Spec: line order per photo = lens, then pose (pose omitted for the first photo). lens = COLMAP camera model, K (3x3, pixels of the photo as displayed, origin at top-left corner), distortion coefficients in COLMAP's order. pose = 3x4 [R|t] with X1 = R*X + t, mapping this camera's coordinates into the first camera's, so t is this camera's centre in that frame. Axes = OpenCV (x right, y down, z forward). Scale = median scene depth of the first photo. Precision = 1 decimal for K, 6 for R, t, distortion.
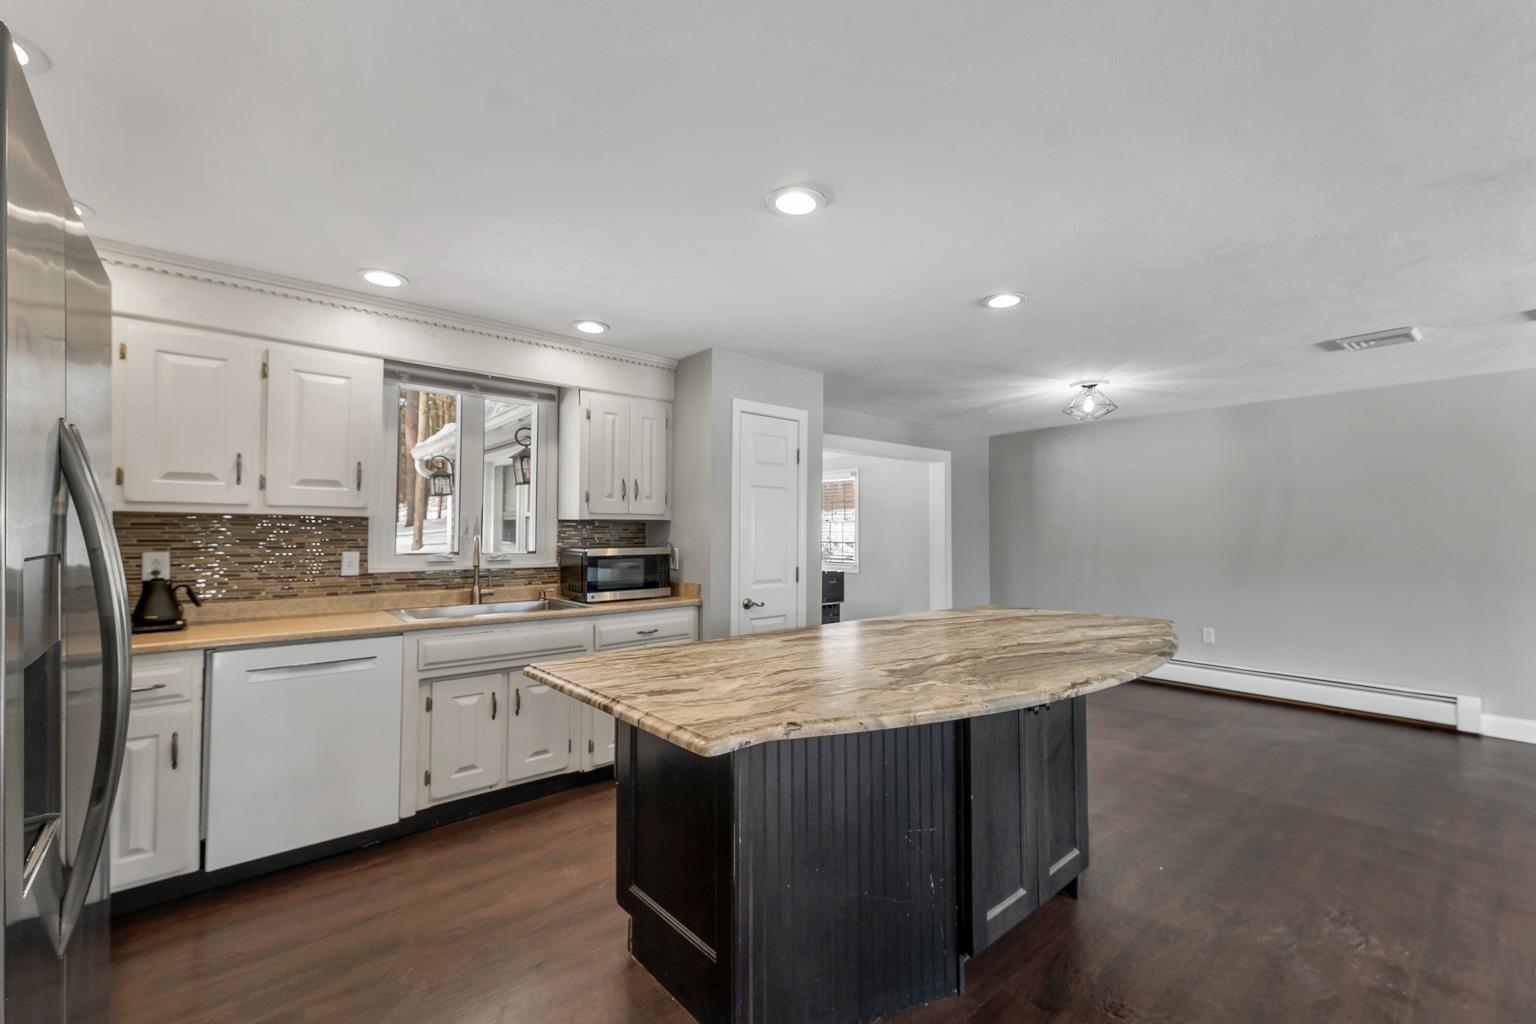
lens RADIAL K [[640.3, 0, 762.5], [0, 640.3, 516.0], [0, 0, 1]] dist [0.002190, 0.000758]
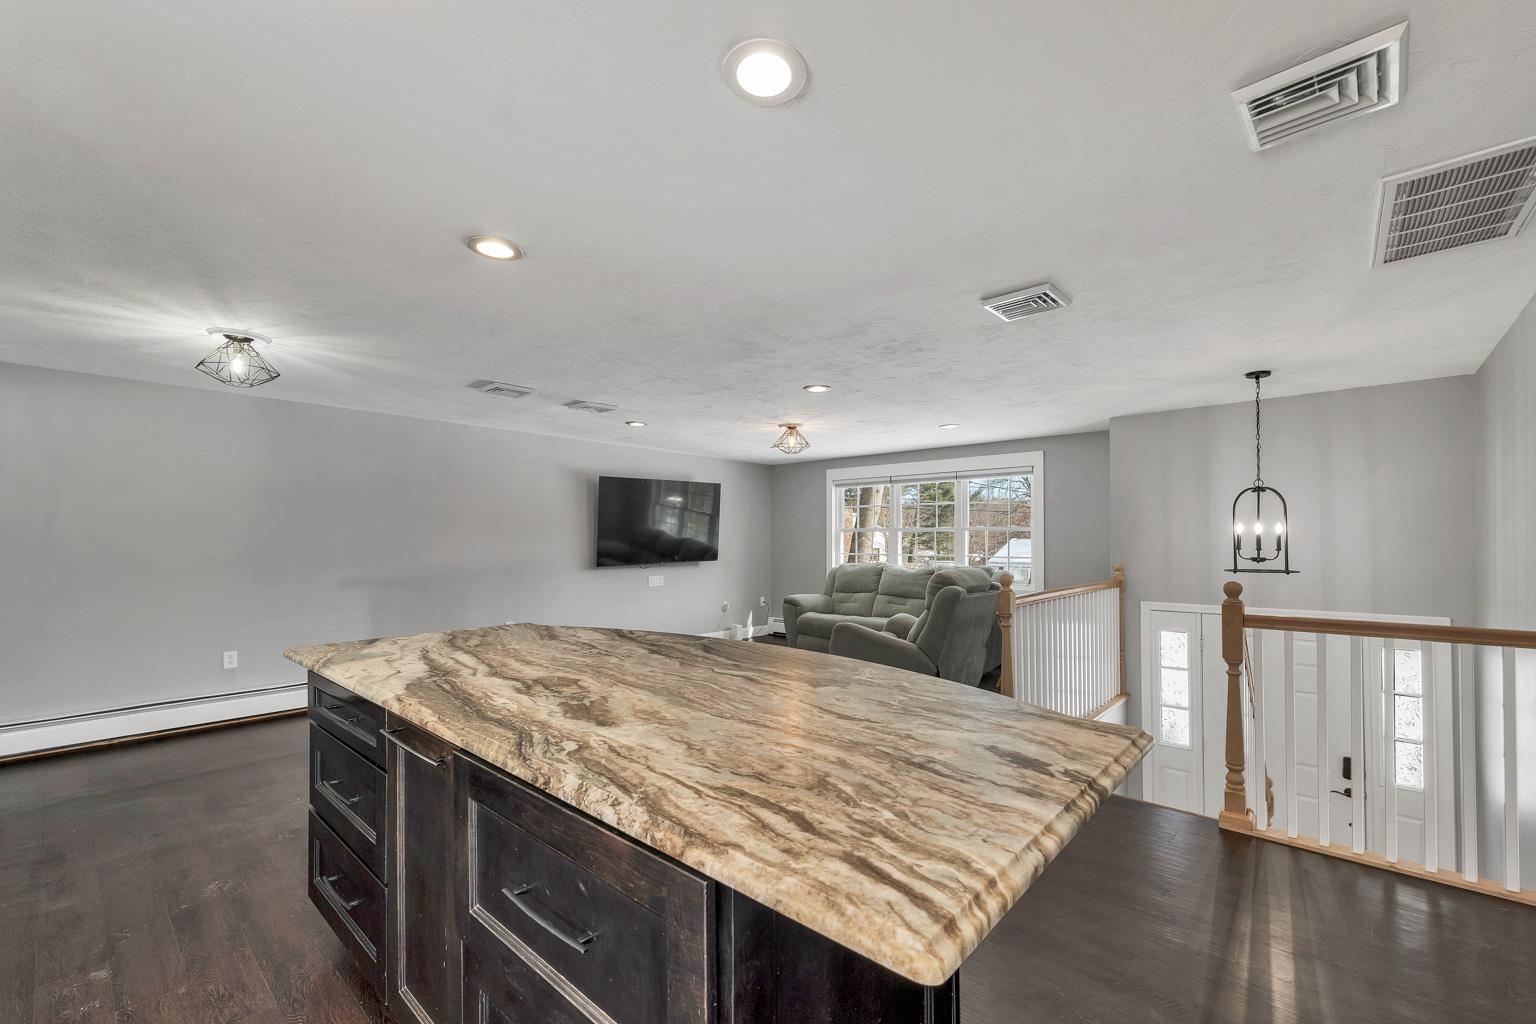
lens RADIAL K [[640.3, 0, 769.9], [0, 640.3, 515.4], [0, 0, 1]] dist [0.002190, 0.000758]
pose [[-0.130853, 0.029684, 0.990957, -0.883478], [-0.019944, 0.999271, -0.032566, 0.029704], [-0.991201, -0.024025, -0.130166, 1.452071]]
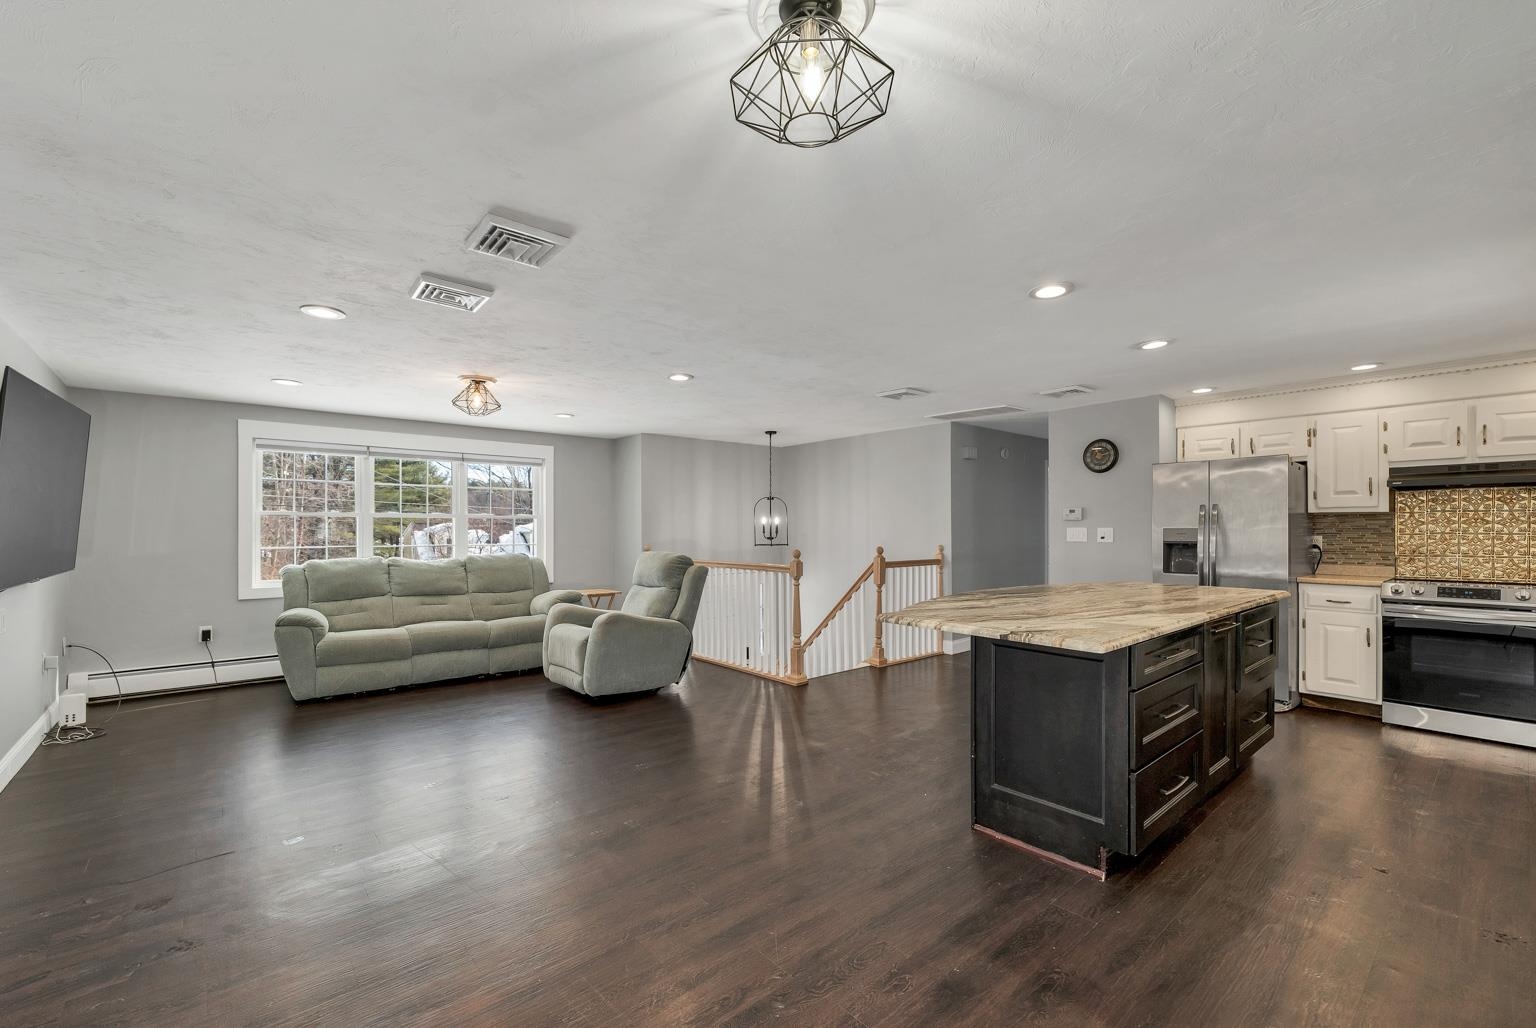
lens RADIAL K [[640.3, 0, 775.6], [0, 640.3, 527.6], [0, 0, 1]] dist [0.002190, 0.000758]
pose [[-0.999978, -0.005021, 0.004311, 1.551059], [-0.005111, 0.999761, -0.021236, 0.109946], [-0.004203, -0.021257, -0.999765, 3.841835]]
